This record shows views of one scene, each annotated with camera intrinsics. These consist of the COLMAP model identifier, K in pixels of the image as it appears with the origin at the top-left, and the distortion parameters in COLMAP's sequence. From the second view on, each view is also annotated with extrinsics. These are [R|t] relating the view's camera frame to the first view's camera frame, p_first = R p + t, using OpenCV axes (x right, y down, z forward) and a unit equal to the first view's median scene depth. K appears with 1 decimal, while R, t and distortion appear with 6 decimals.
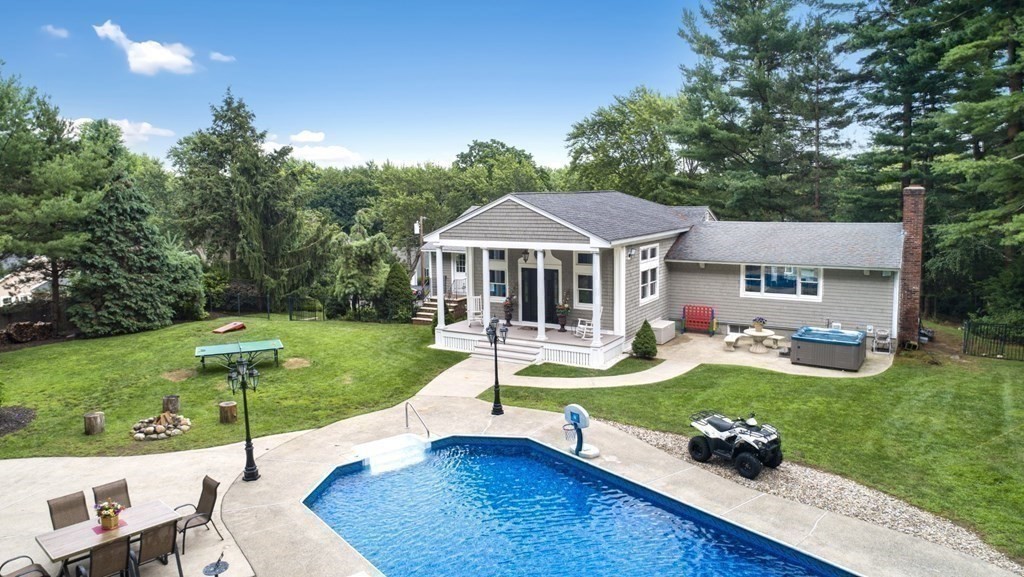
lens RADIAL K [[705.5, 0, 512.0], [0, 705.5, 288.5], [0, 0, 1]] dist [0.000483, 0.002022]
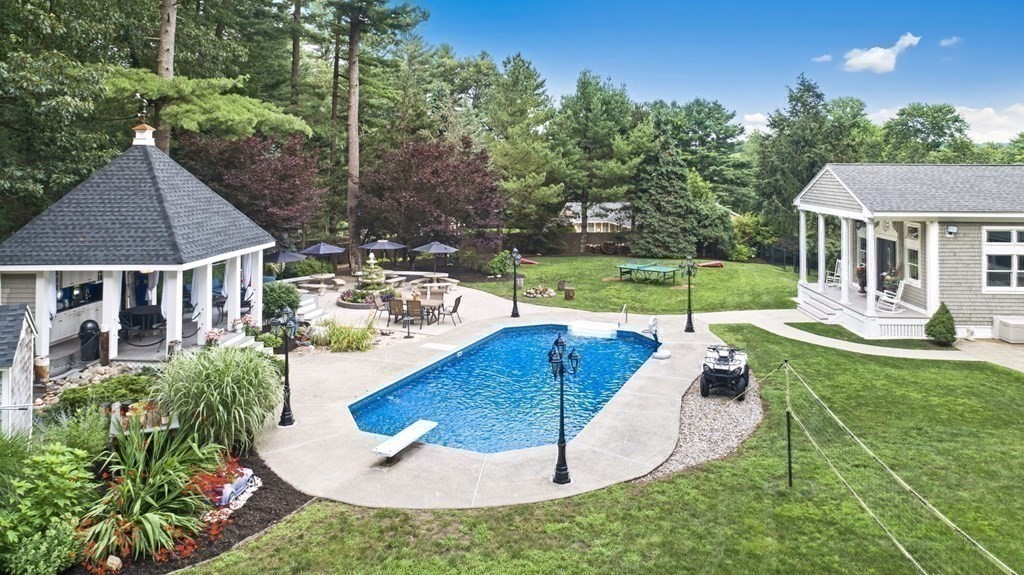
lens RADIAL K [[723.4, 0, 507.5], [0, 723.4, 161.8], [0, 0, 1]] dist [-0.001365, -0.000882]
pose [[0.471835, 0.012328, -0.881601, 0.624175], [-0.128964, 0.990113, -0.055177, -0.009749], [0.872204, 0.139730, 0.468760, 0.029333]]
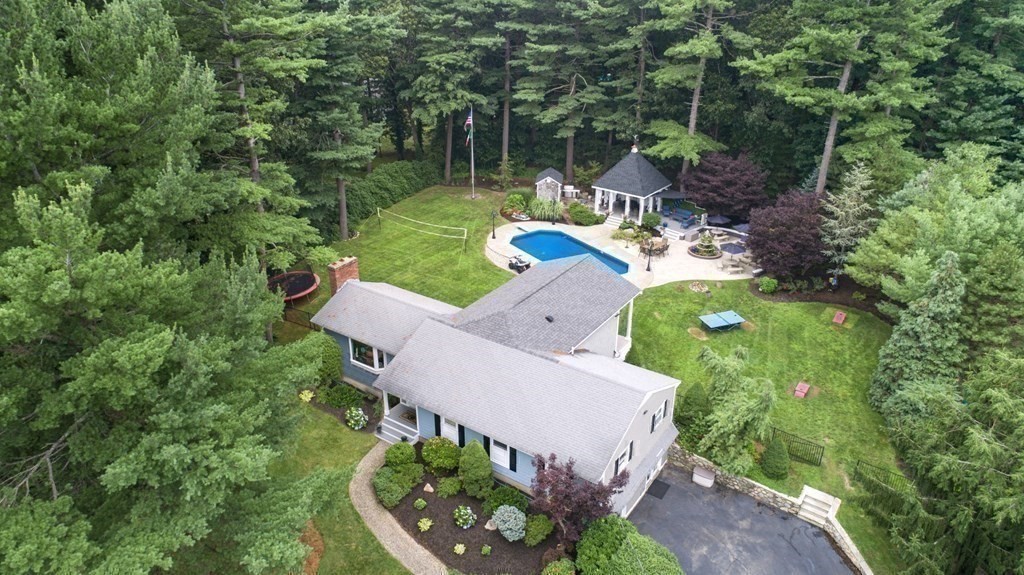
lens RADIAL K [[701.0, 0, 514.8], [0, 701.0, 305.7], [0, 0, 1]] dist [0.038097, 0.000721]
pose [[-0.999149, -0.015670, 0.038161, 0.096022], [0.009130, 0.818116, 0.574980, -0.907503], [-0.040230, 0.574839, -0.817277, 2.170905]]
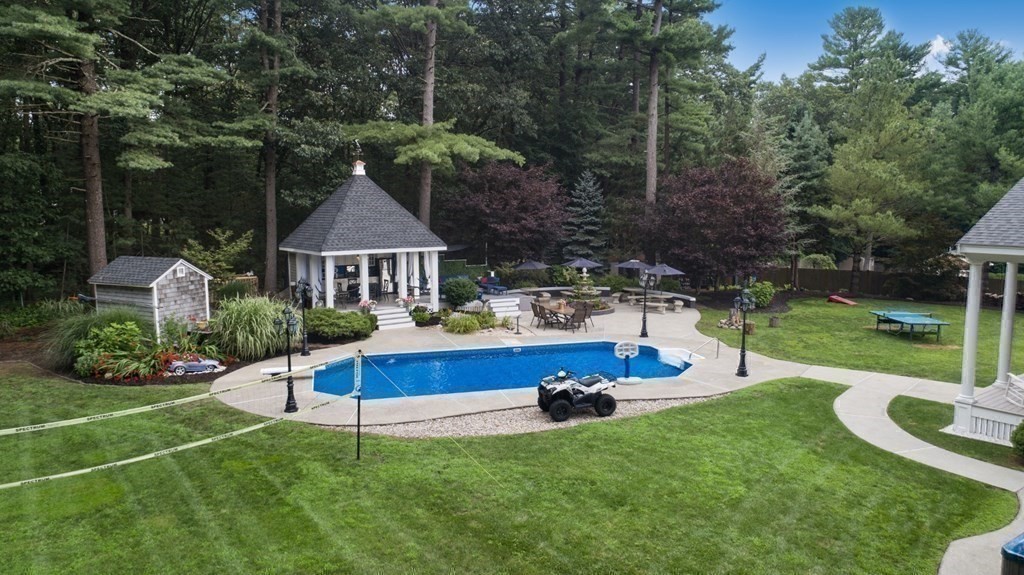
lens RADIAL K [[705.5, 0, 512.0], [0, 705.5, 287.5], [0, 0, 1]] dist [0.000483, 0.002022]
pose [[-0.379029, 0.128346, -0.916441, 0.711091], [-0.120517, 0.975054, 0.186399, -0.078886], [0.917503, 0.181097, -0.354107, 0.662683]]
